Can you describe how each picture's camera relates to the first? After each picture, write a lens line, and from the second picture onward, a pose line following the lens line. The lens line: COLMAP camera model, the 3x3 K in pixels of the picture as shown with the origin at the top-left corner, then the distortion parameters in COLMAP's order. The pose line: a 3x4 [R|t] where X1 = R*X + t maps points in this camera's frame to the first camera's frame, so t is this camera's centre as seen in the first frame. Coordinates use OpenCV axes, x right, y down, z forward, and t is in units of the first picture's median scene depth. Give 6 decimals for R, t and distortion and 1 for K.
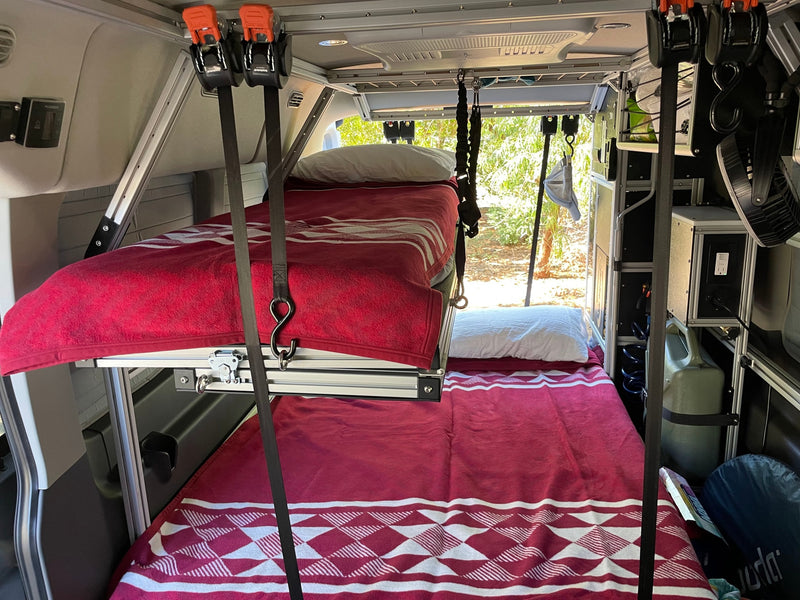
lens RADIAL K [[602.6, 0, 400.0], [0, 602.6, 300.0], [0, 0, 1]] dist [-0.004278, -0.001470]
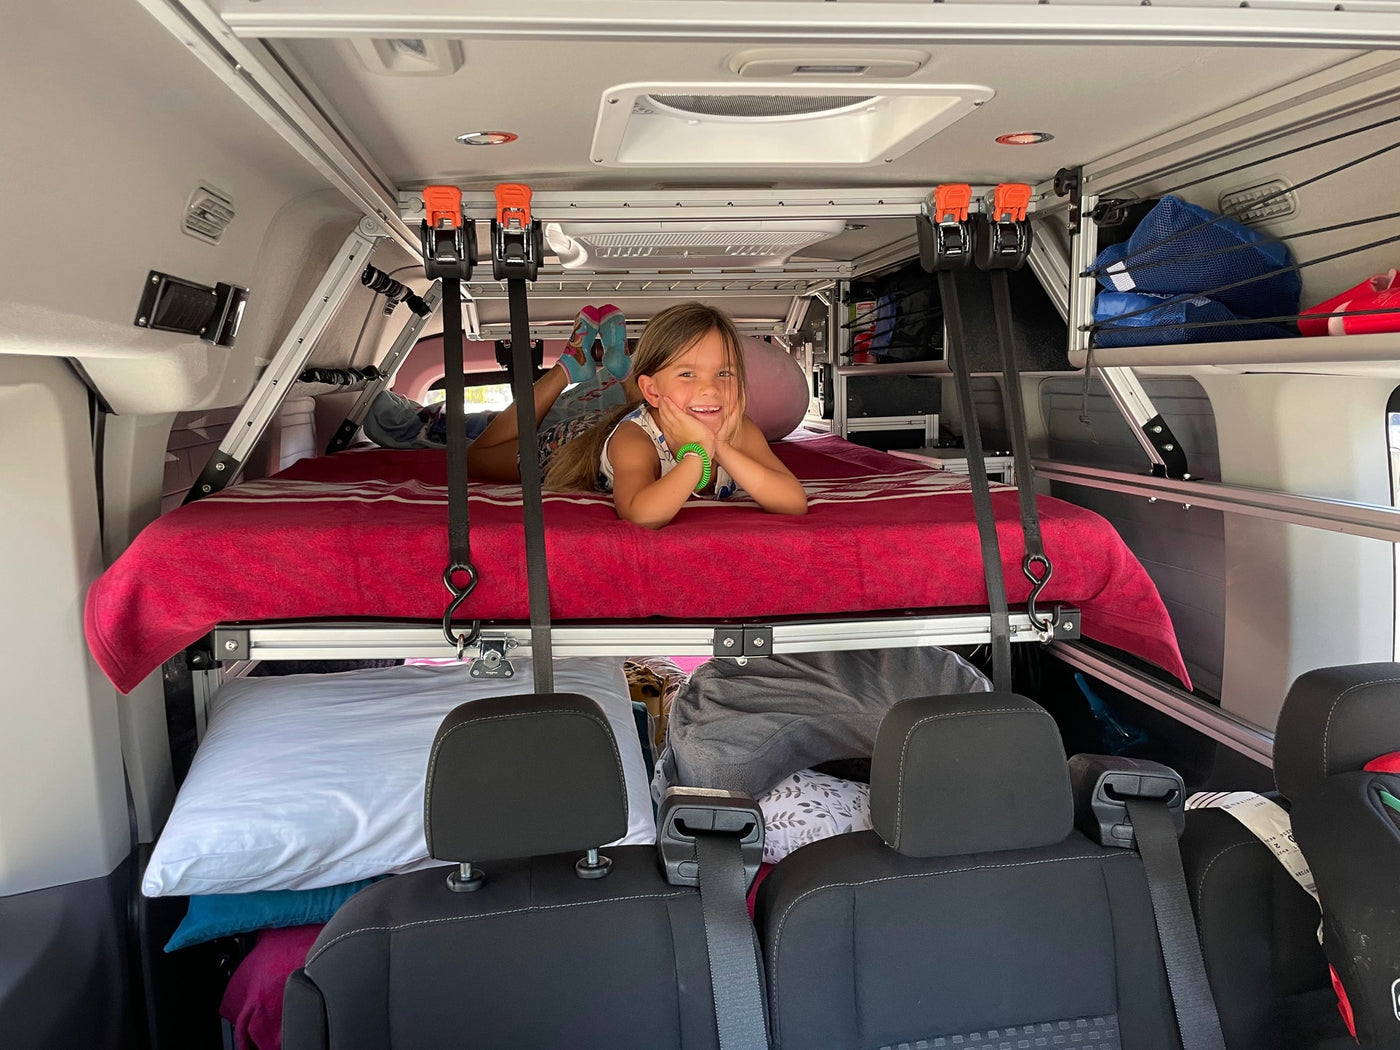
lens RADIAL K [[1054.5, 0, 700.0], [0, 1054.5, 525.0], [0, 0, 1]] dist [-0.004278, -0.001470]
pose [[0.960010, -0.034918, 0.277778, -0.289716], [0.072371, 0.989419, -0.125745, 0.146268], [-0.270449, 0.140819, 0.952380, -0.330338]]
